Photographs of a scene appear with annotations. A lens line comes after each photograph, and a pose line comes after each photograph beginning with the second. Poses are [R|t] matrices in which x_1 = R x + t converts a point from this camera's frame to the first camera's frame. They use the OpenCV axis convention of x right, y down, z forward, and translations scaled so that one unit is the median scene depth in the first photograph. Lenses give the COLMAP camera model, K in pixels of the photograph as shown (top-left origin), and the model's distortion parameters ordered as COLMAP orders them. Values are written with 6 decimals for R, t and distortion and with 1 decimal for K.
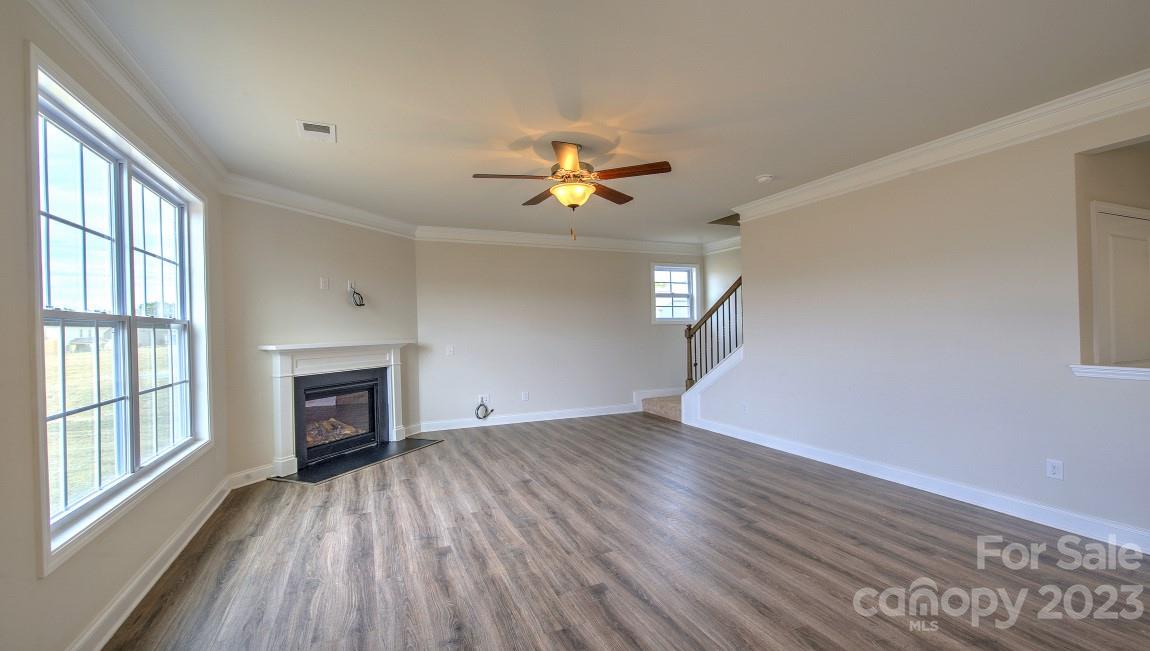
lens RADIAL K [[496.4, 0, 579.3], [0, 496.4, 326.2], [0, 0, 1]] dist [-0.001252, -0.000245]
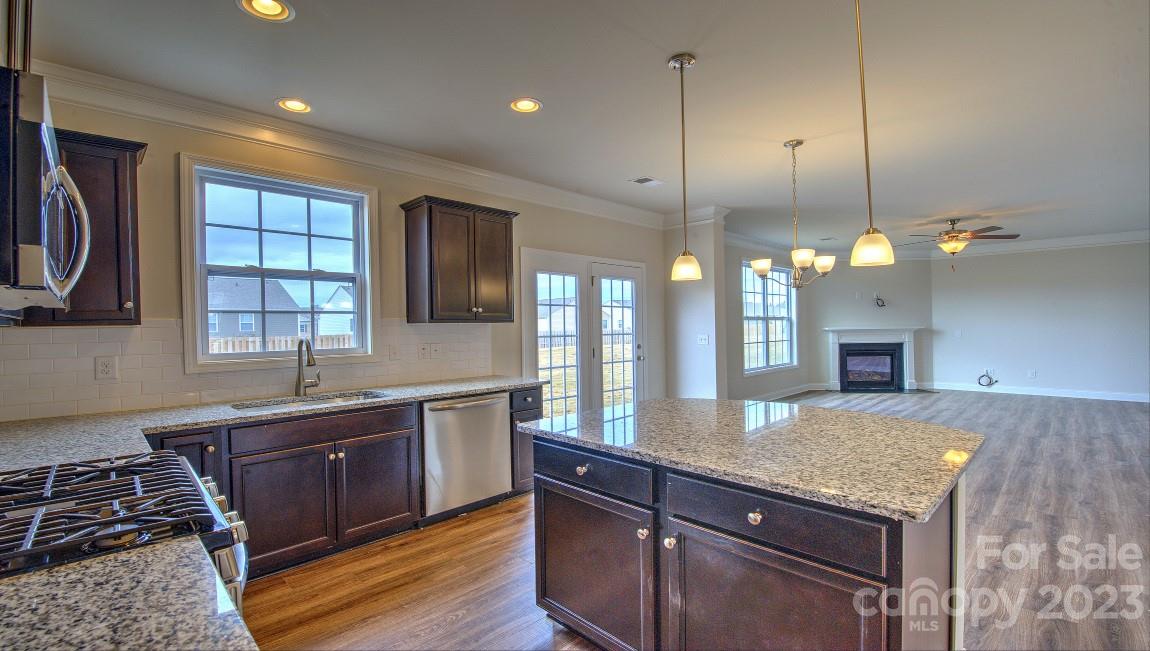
lens RADIAL K [[496.4, 0, 579.3], [0, 496.4, 326.2], [0, 0, 1]] dist [-0.001252, -0.000245]
pose [[0.363898, 0.014397, -0.931328, 1.217293], [0.011034, 0.999744, 0.019766, -0.027124], [0.931374, -0.017469, 0.363646, -0.957981]]
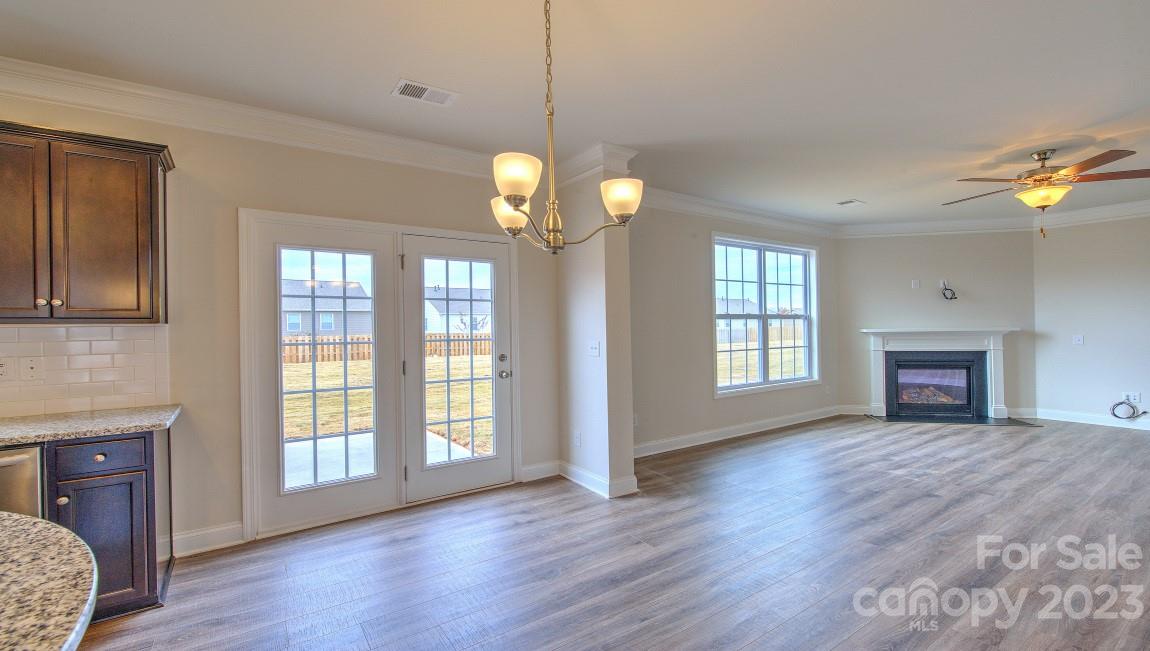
lens RADIAL K [[492.9, 0, 575.0], [0, 492.9, 325.5], [0, 0, 1]] dist [0.002033, 0.000274]
pose [[0.186632, 0.014471, -0.982323, 0.895897], [0.014033, 0.999750, 0.017394, -0.015251], [0.982330, -0.017031, 0.186383, -0.223595]]
